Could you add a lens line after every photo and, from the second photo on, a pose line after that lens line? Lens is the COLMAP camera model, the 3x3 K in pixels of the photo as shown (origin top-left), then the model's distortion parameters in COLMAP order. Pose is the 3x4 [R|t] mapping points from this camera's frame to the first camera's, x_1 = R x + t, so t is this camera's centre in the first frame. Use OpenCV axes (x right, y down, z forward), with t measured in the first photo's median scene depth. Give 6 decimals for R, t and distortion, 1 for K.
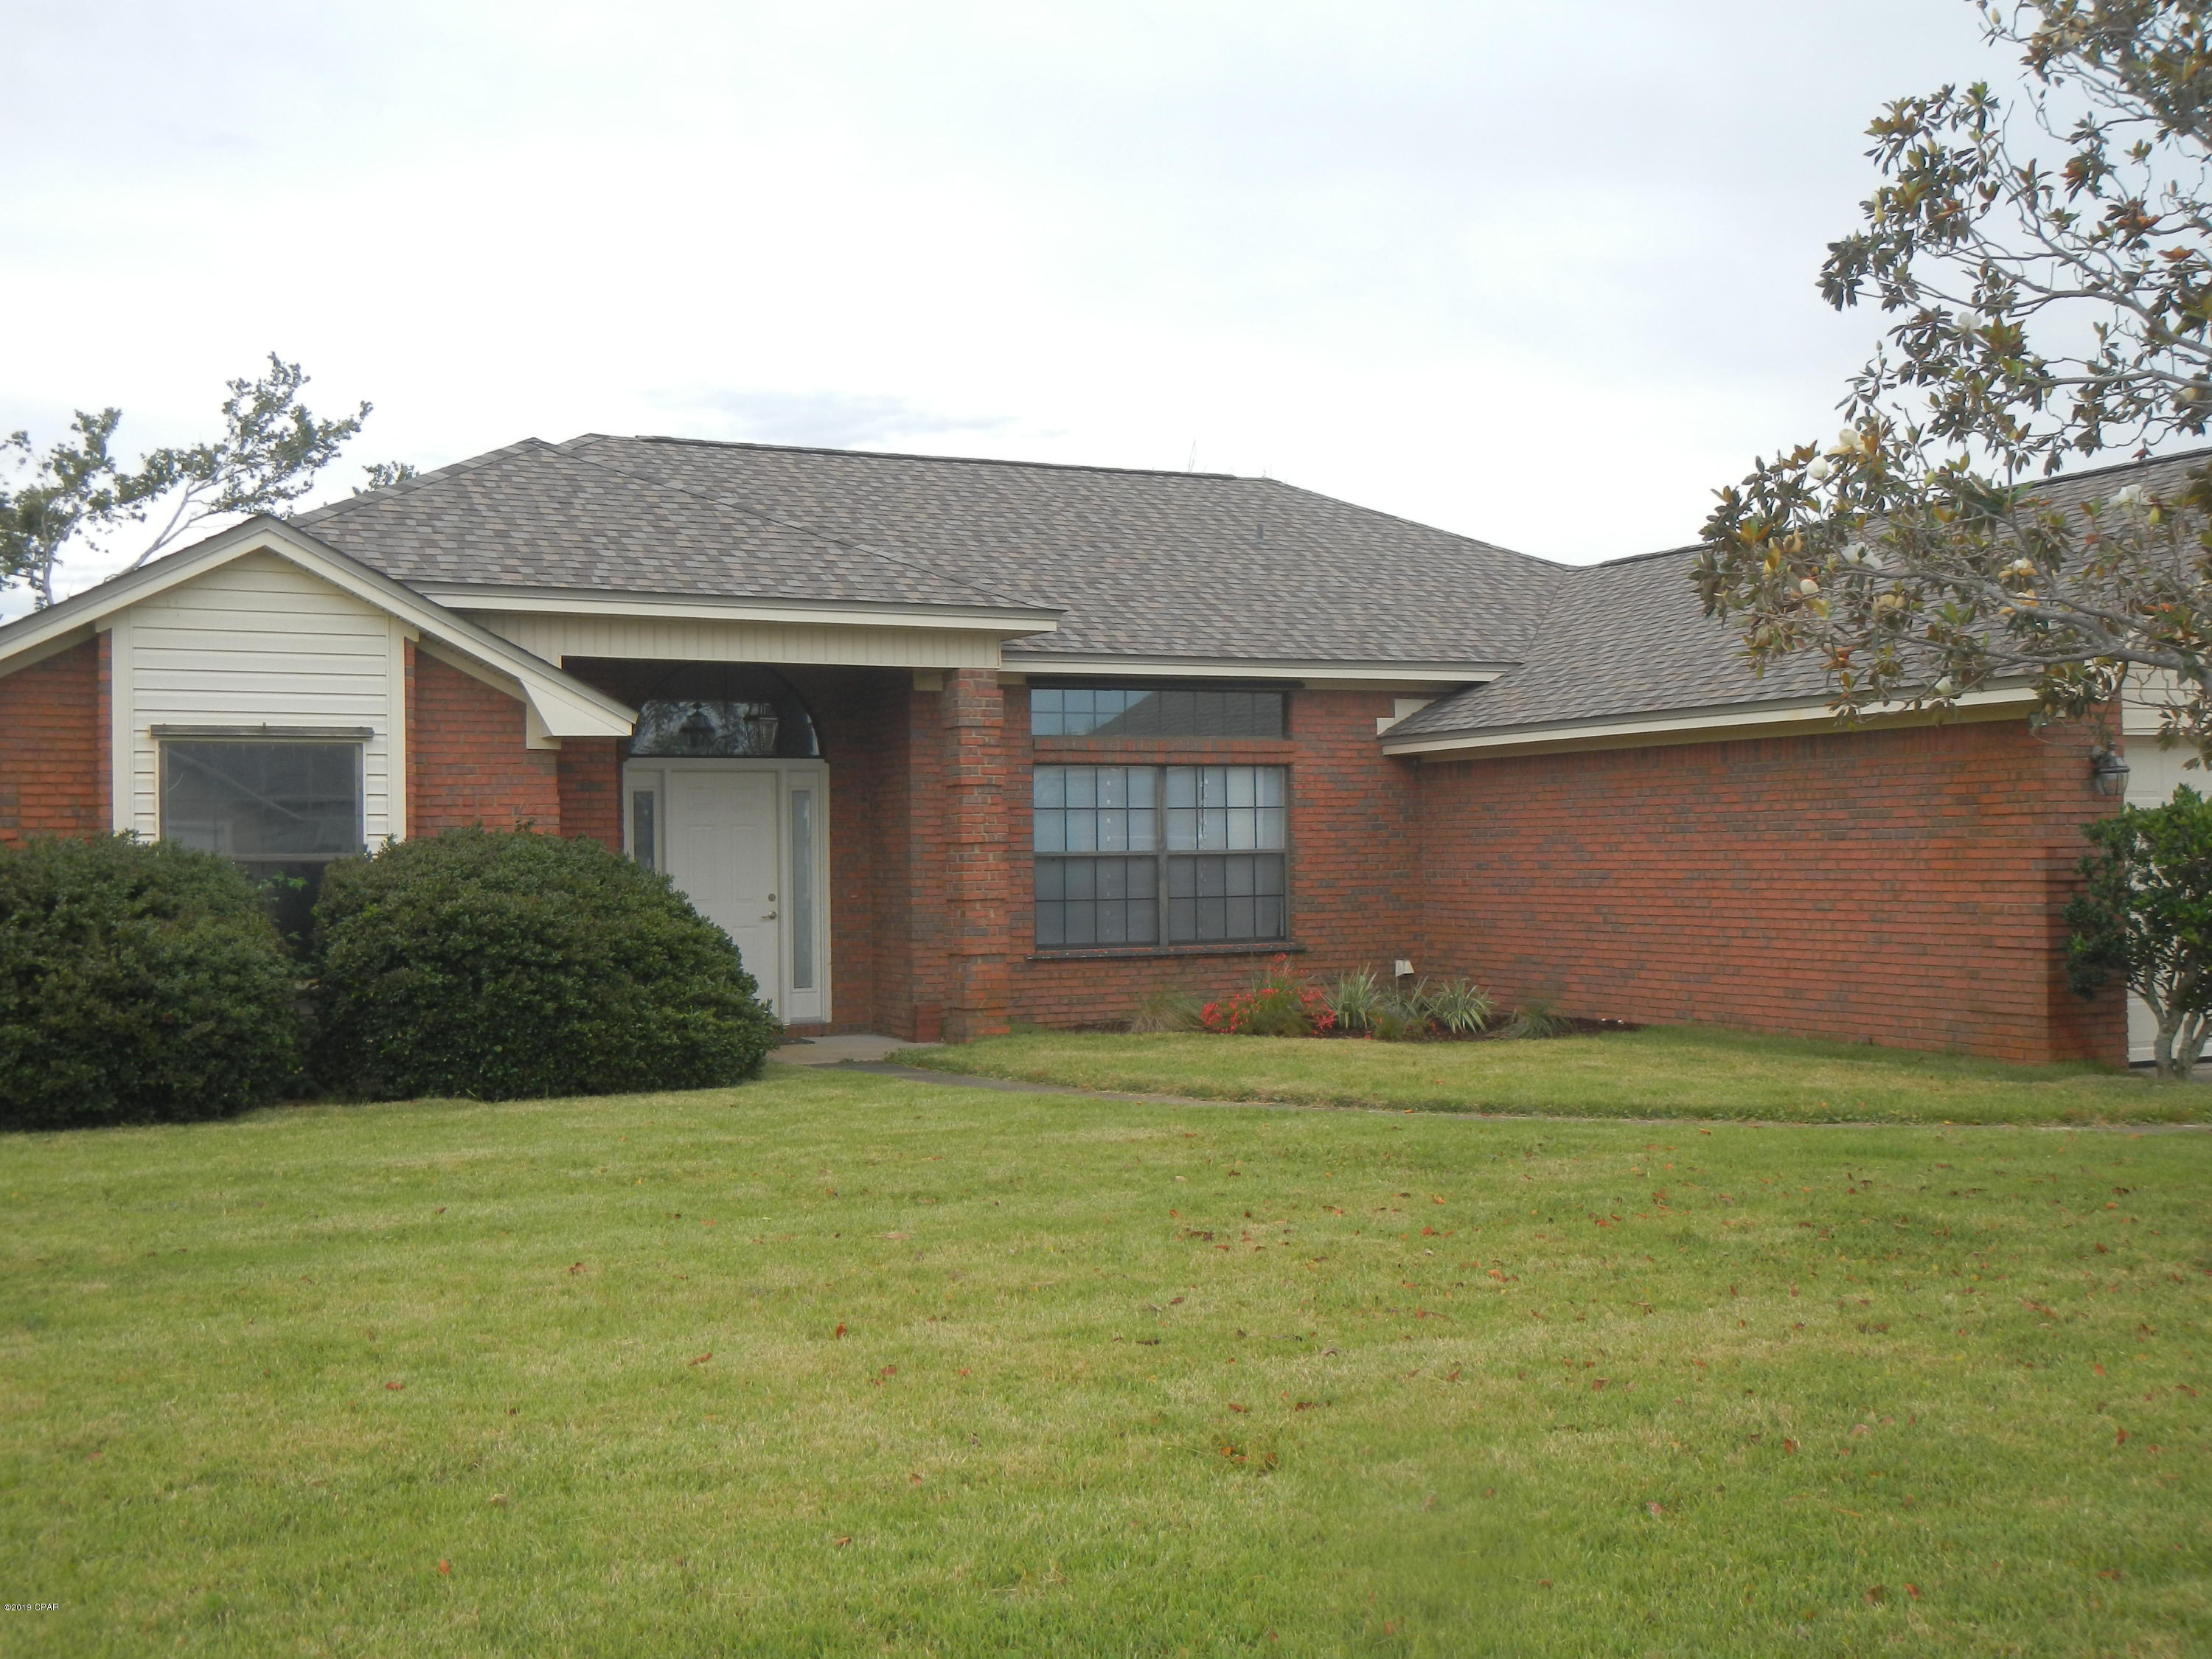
lens RADIAL K [[2325.6, 0, 1117.6], [0, 2325.6, 838.1], [0, 0, 1]] dist [-0.003148, 0.000000]
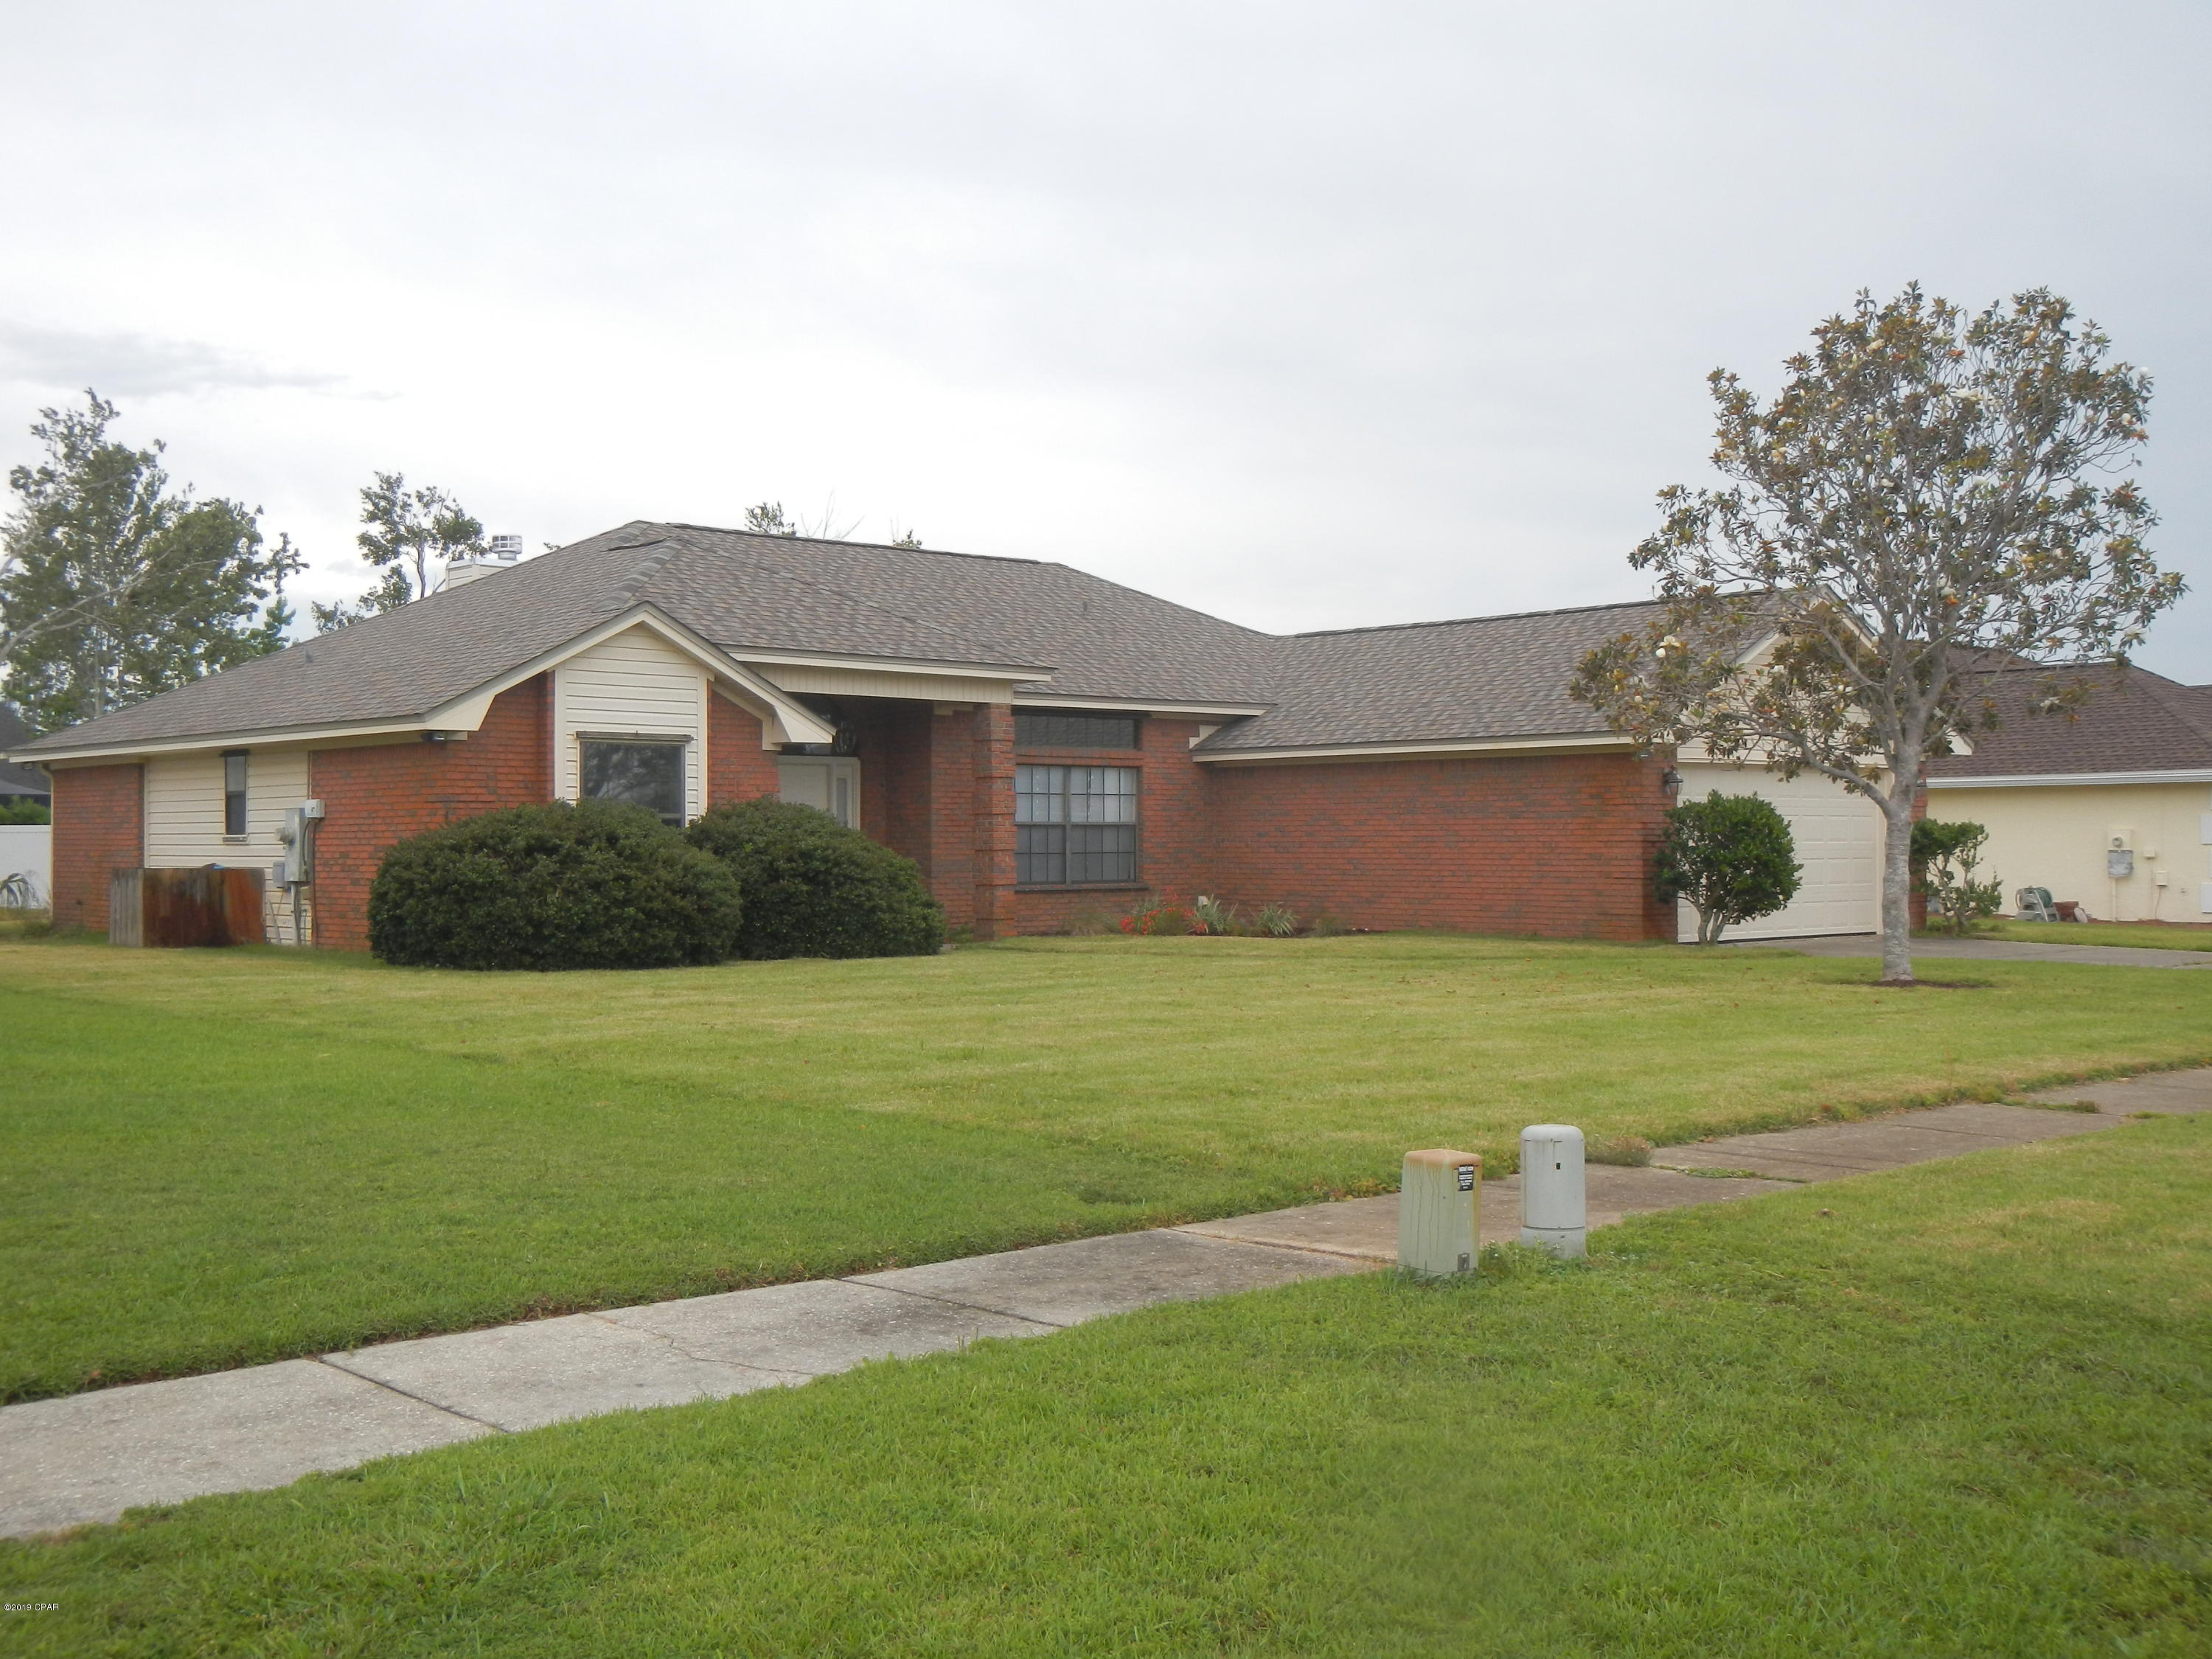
lens RADIAL K [[2325.6, 0, 1110.2], [0, 2325.6, 829.5], [0, 0, 1]] dist [-0.003148, 0.000000]
pose [[0.960724, 0.011766, 0.277255, -0.532428], [-0.011485, 0.999931, -0.002637, 0.019731], [-0.277267, -0.000651, 0.960793, -0.667982]]
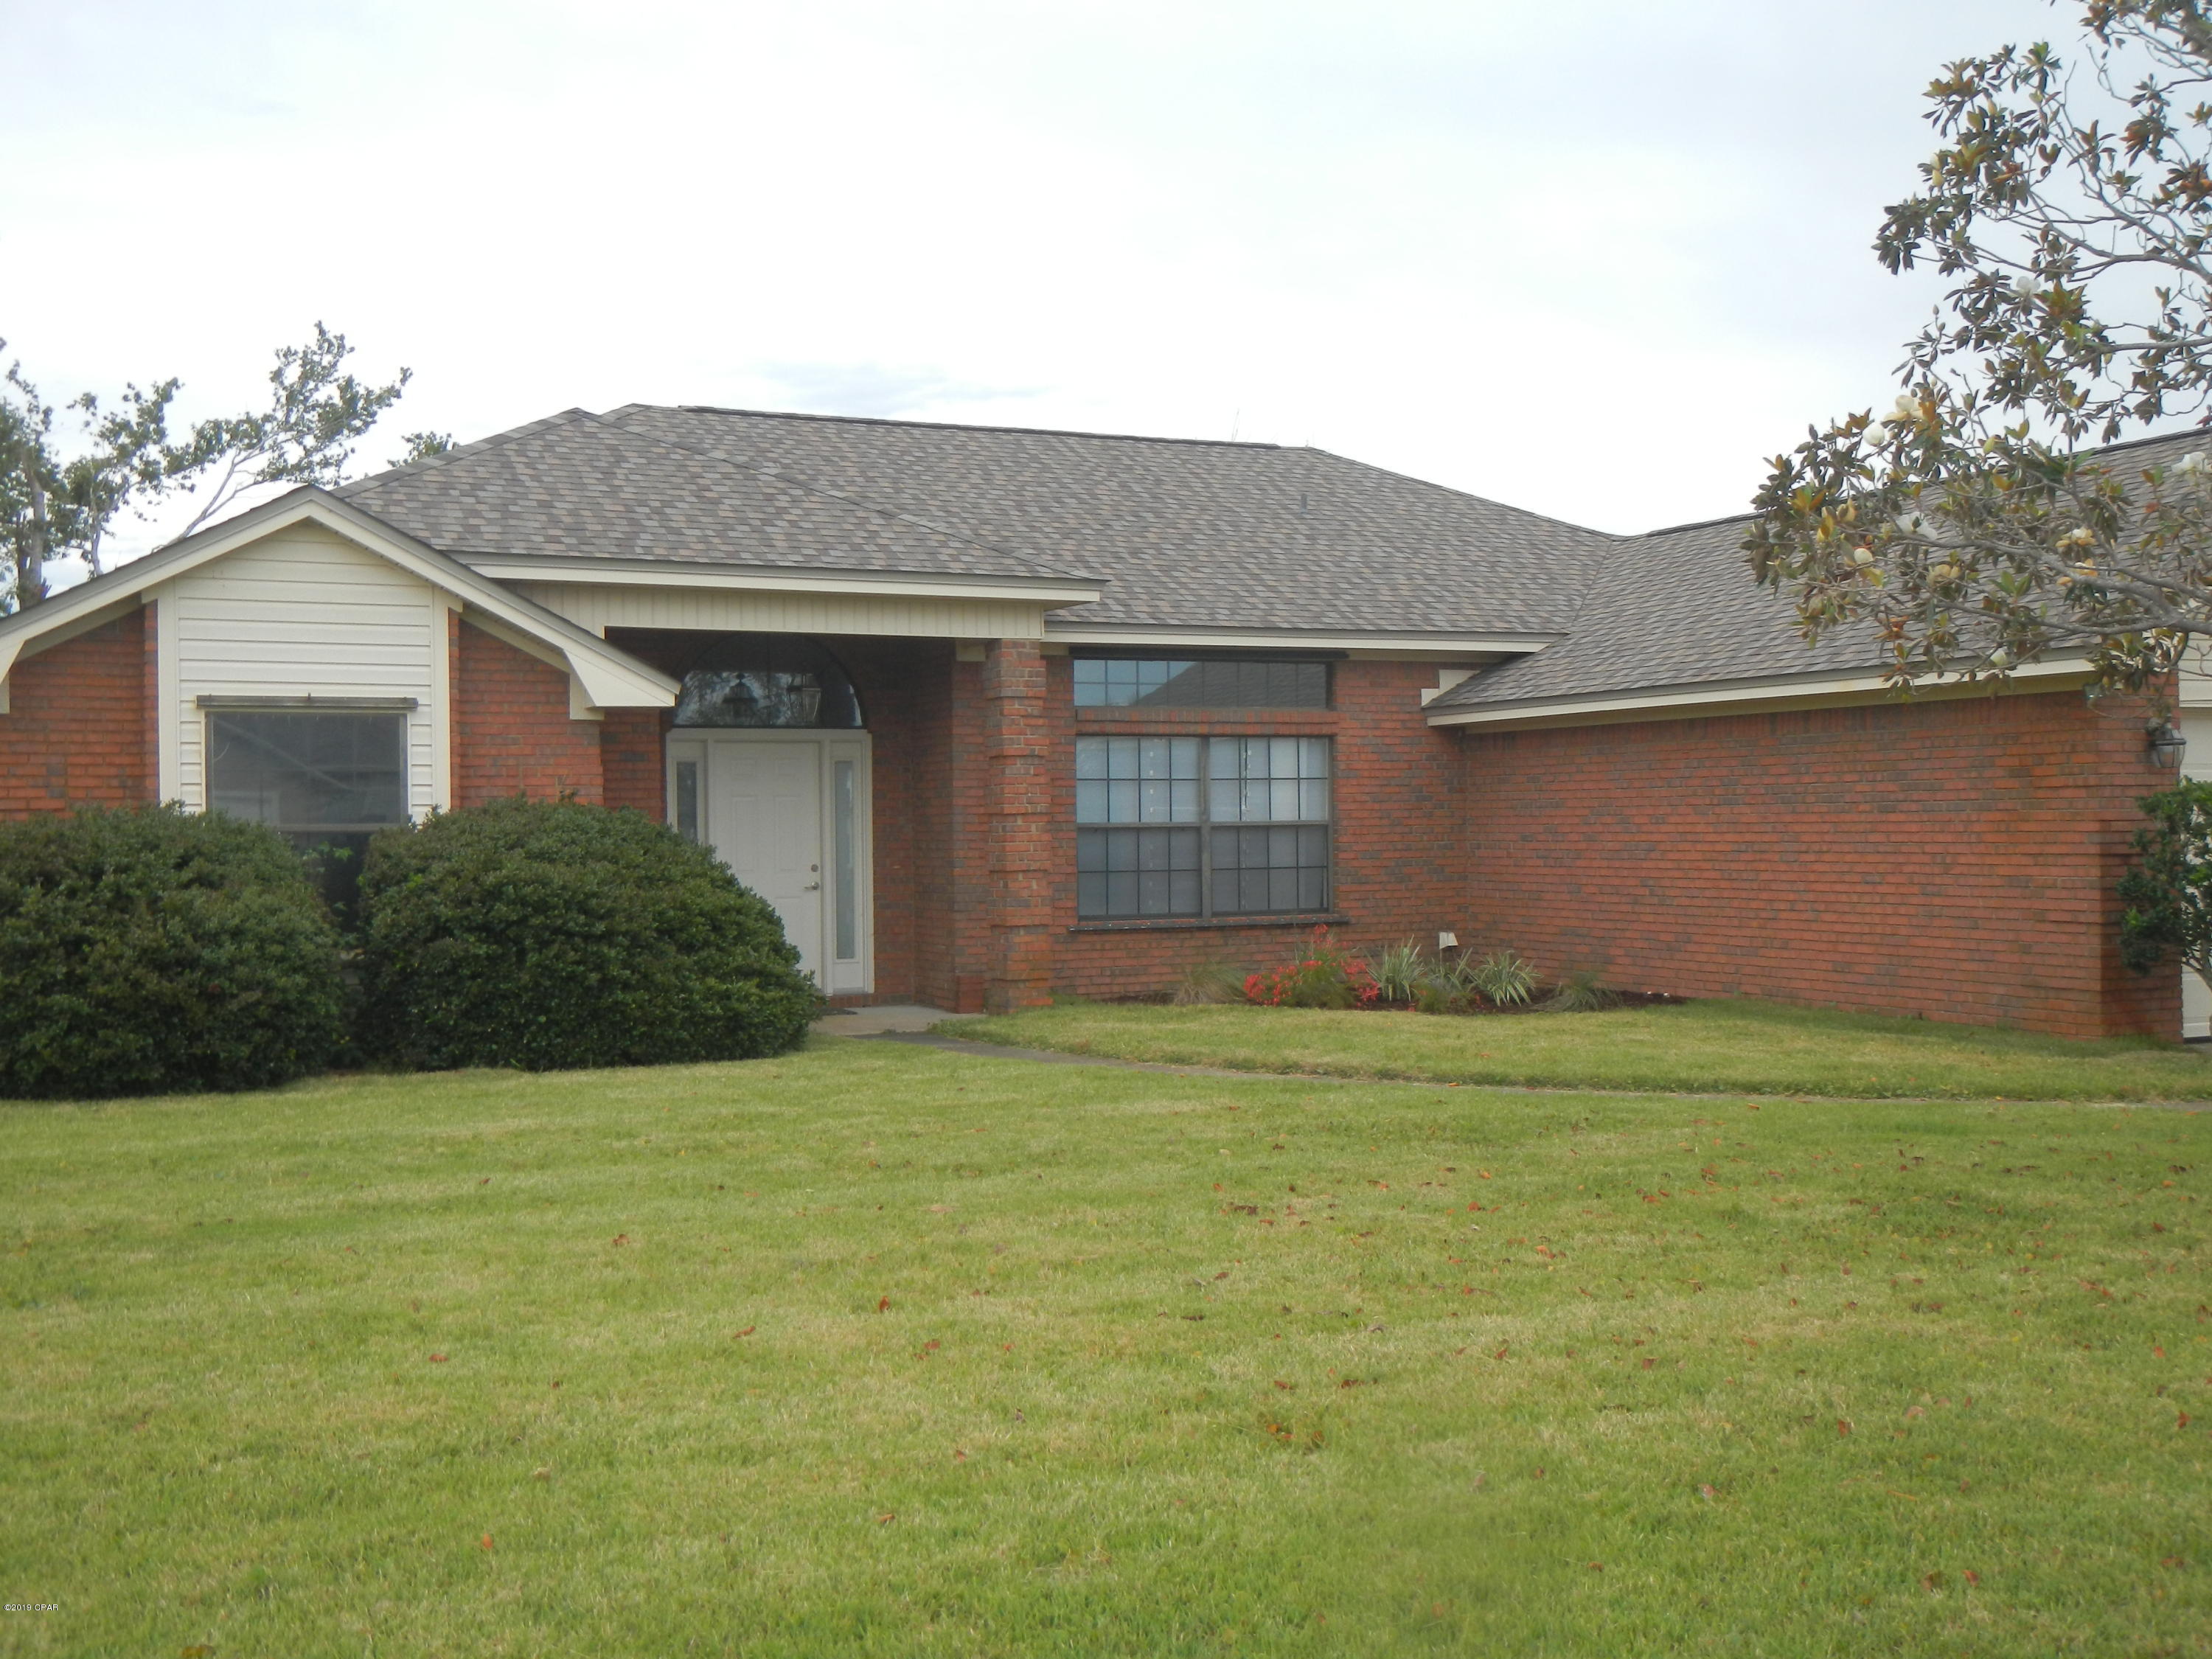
lens RADIAL K [[2325.6, 0, 1115.3], [0, 2325.6, 834.8], [0, 0, 1]] dist [-0.003148, 0.000000]
pose [[0.999821, 0.001752, -0.018816, -0.000838], [-0.001541, 0.999936, 0.011234, -0.000373], [0.018834, -0.011203, 0.999760, 0.004317]]
